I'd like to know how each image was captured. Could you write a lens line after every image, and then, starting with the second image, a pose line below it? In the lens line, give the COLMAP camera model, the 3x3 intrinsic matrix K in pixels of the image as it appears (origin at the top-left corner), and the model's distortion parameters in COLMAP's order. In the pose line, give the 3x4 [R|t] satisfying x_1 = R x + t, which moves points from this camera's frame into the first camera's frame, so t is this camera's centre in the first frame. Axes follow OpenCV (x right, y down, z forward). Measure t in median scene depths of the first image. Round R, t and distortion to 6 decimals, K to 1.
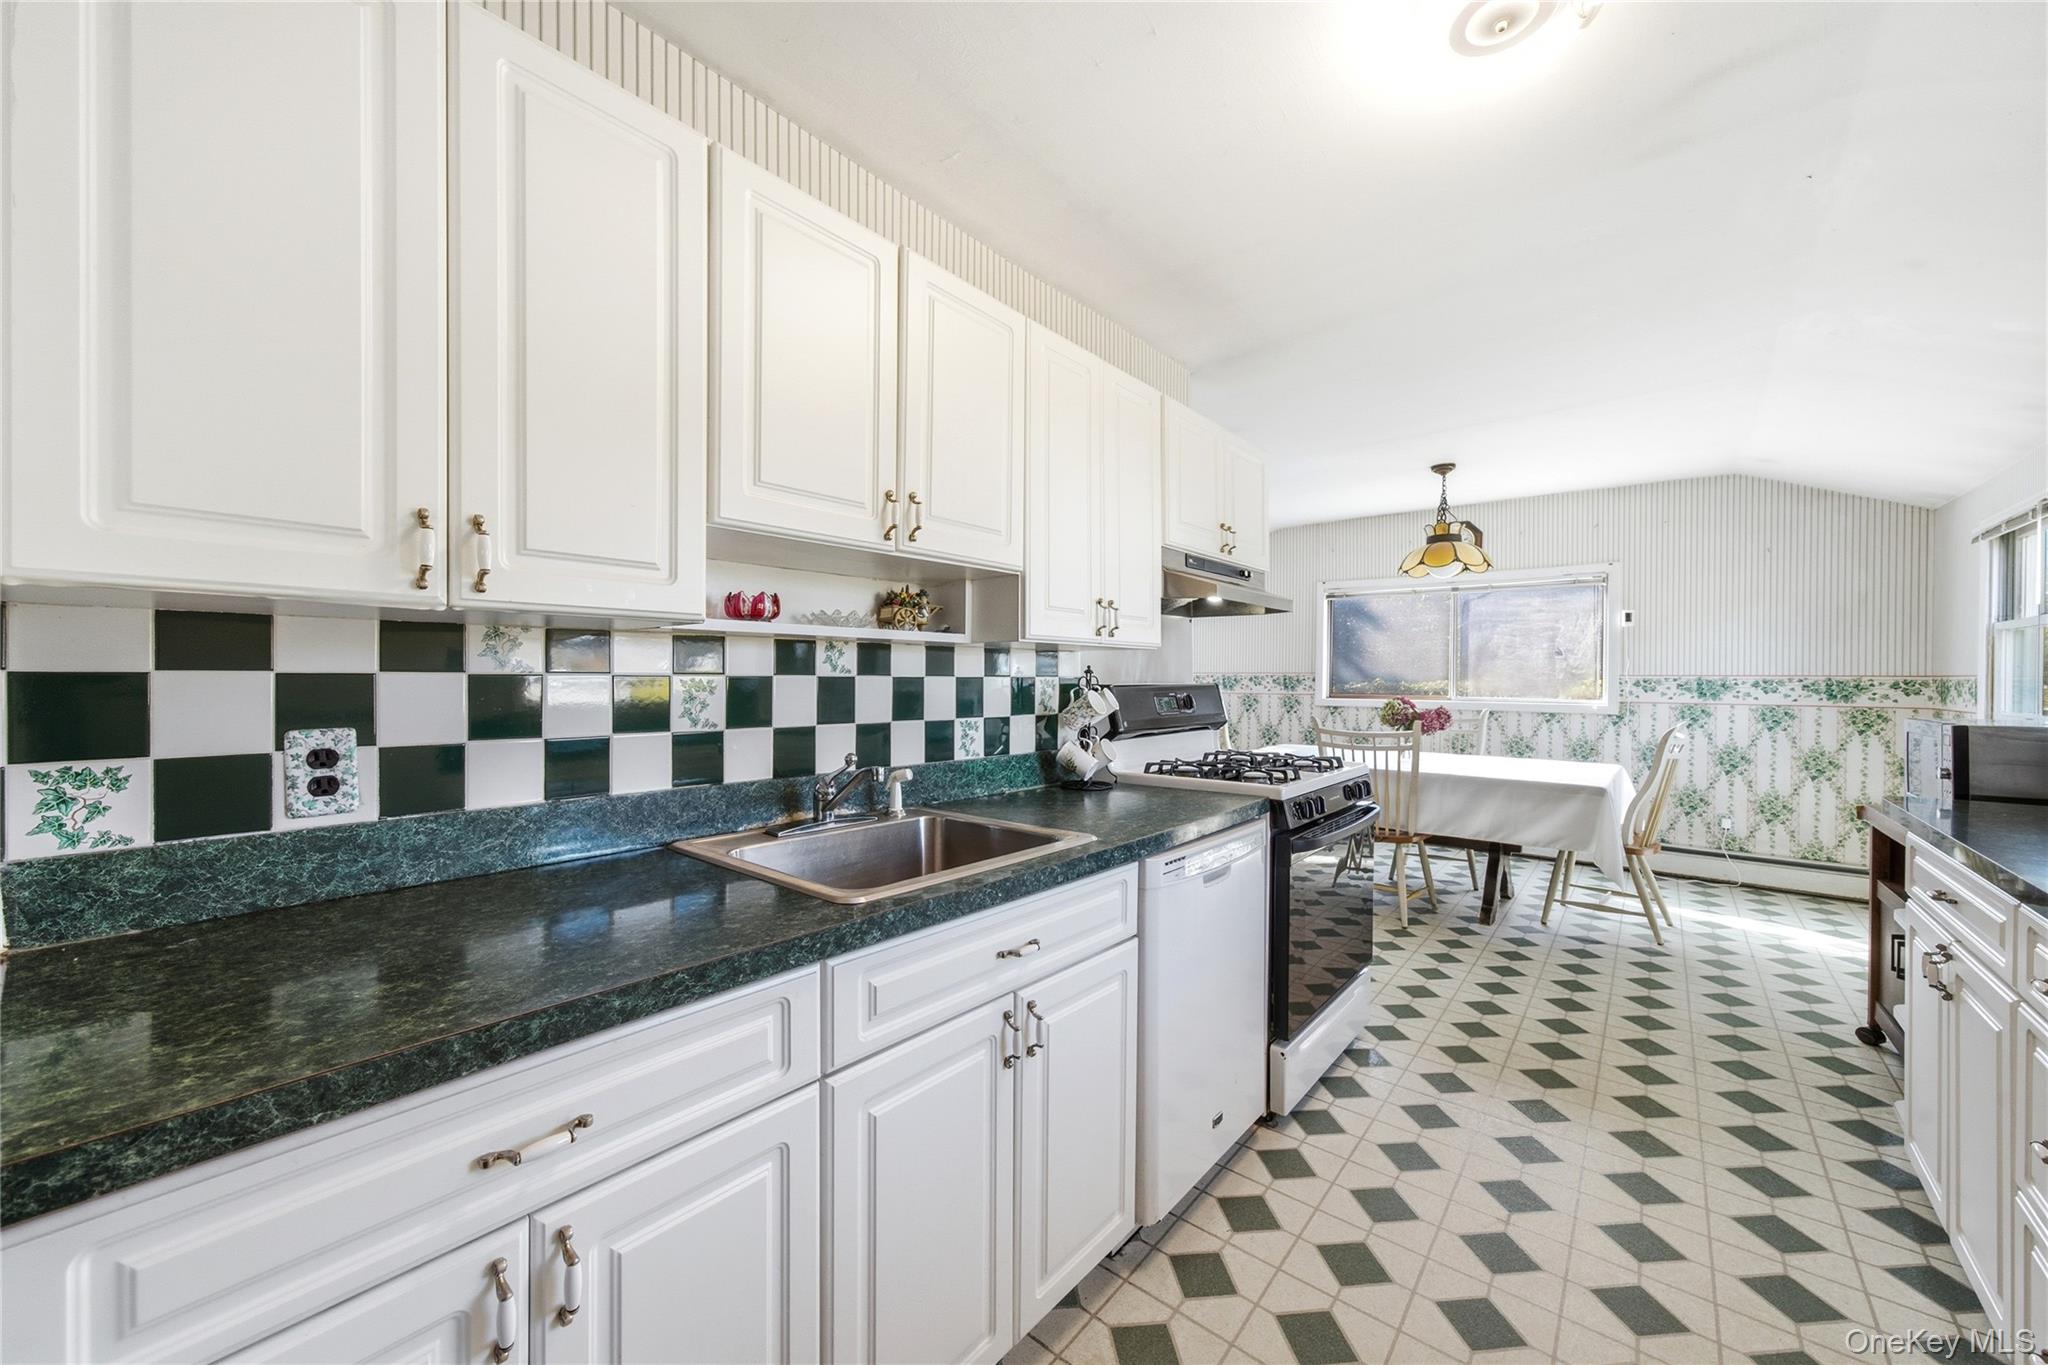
lens RADIAL K [[767.0, 0, 1021.4], [0, 767.0, 681.4], [0, 0, 1]] dist [0.001899, 0.000489]
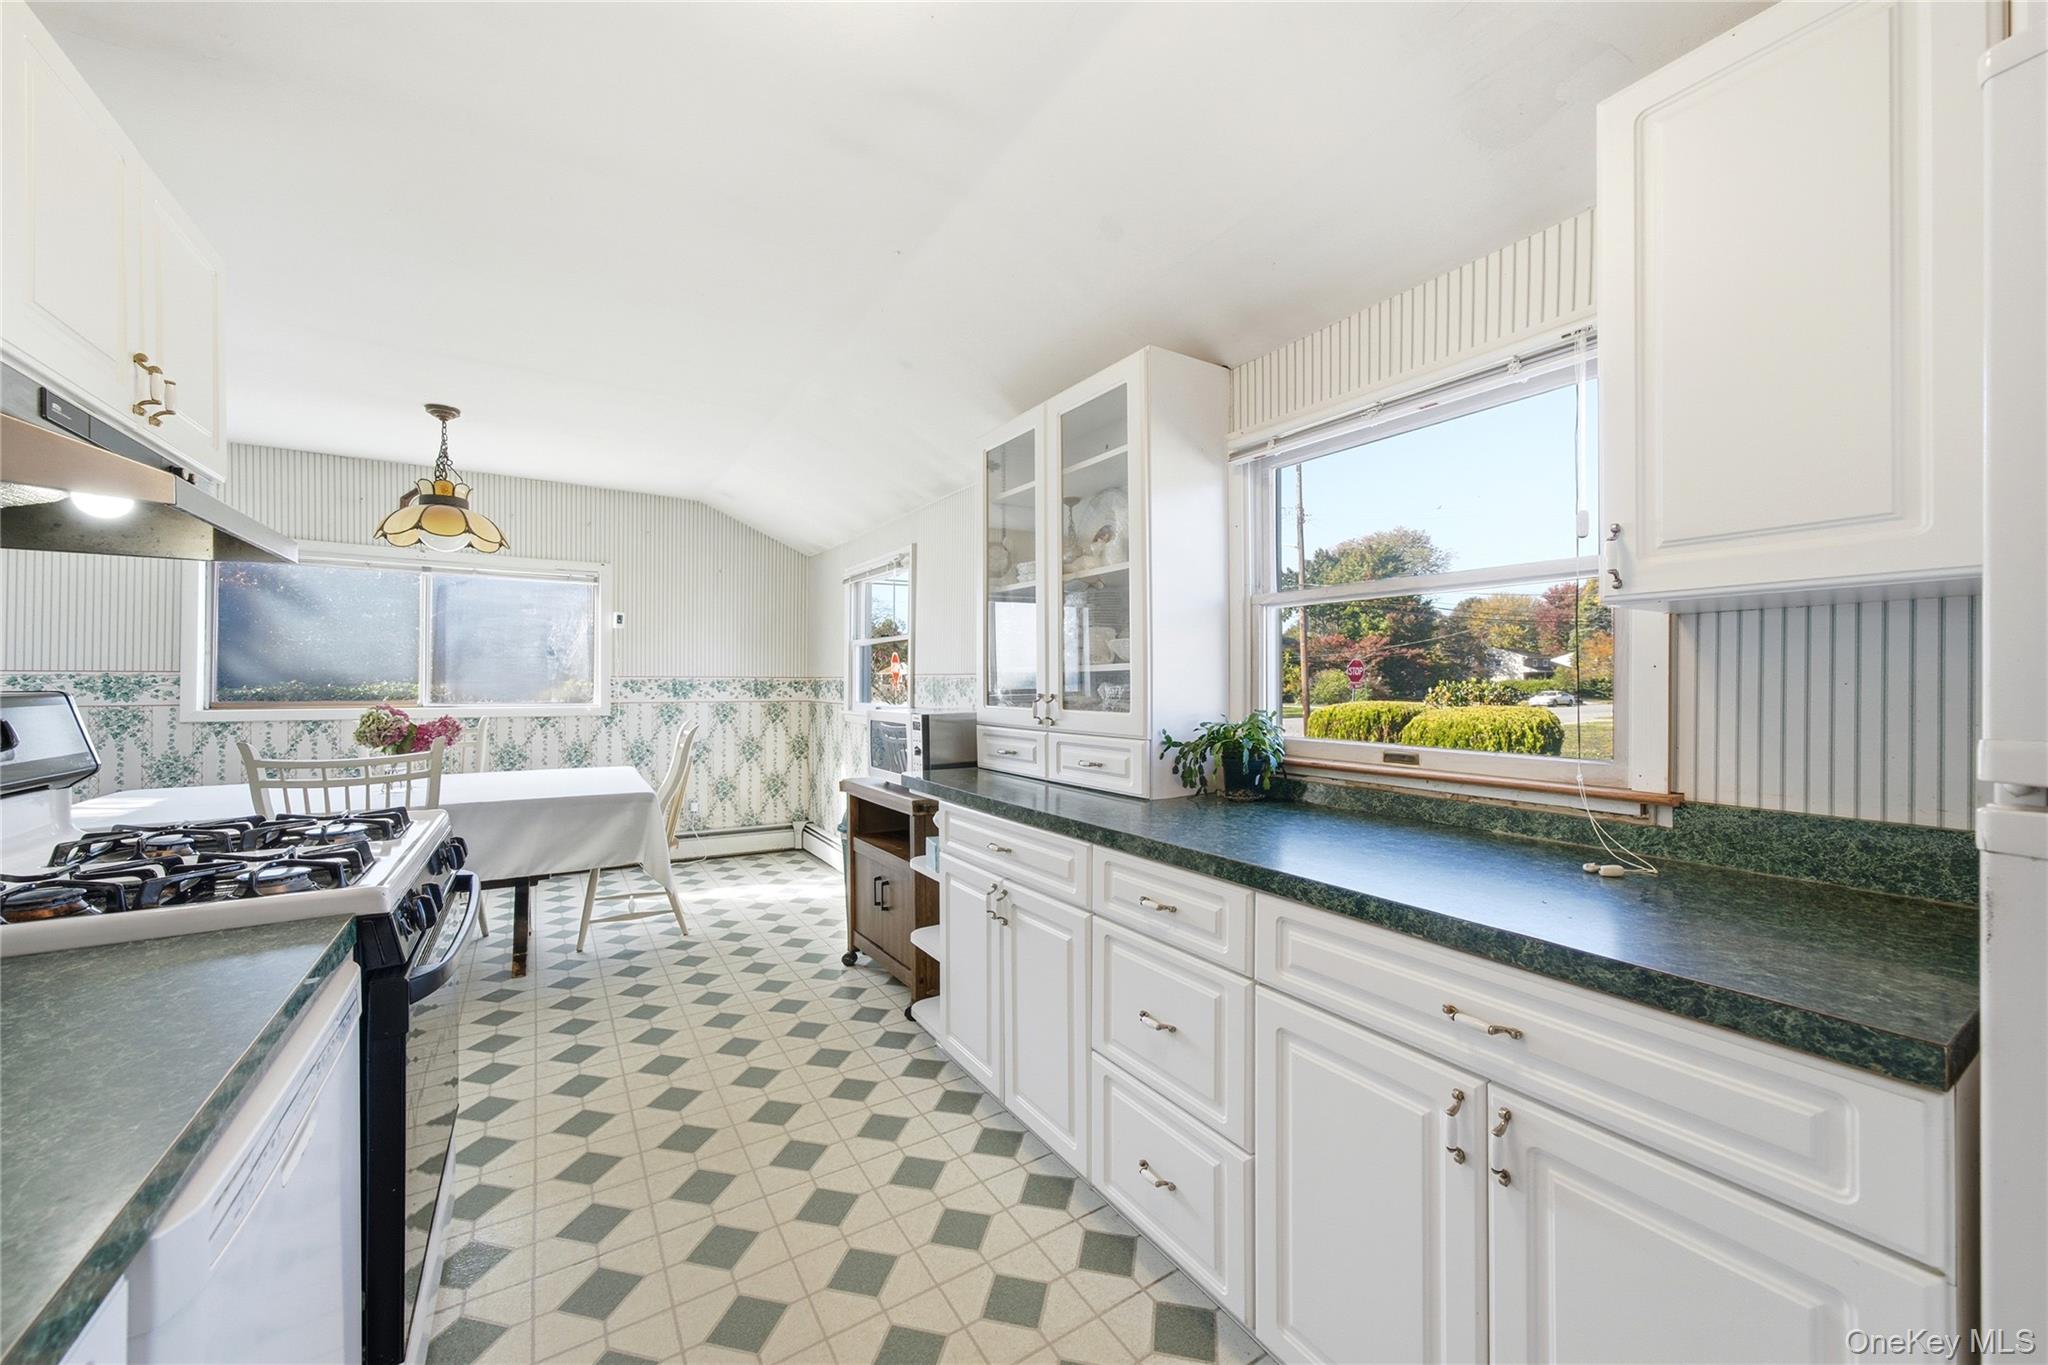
lens RADIAL K [[767.0, 0, 1023.7], [0, 767.0, 684.0], [0, 0, 1]] dist [0.001899, 0.000489]
pose [[0.312331, -0.006188, 0.949953, -0.011172], [0.003595, 0.999979, 0.005332, -0.001845], [-0.949967, 0.001750, 0.312347, 0.195745]]
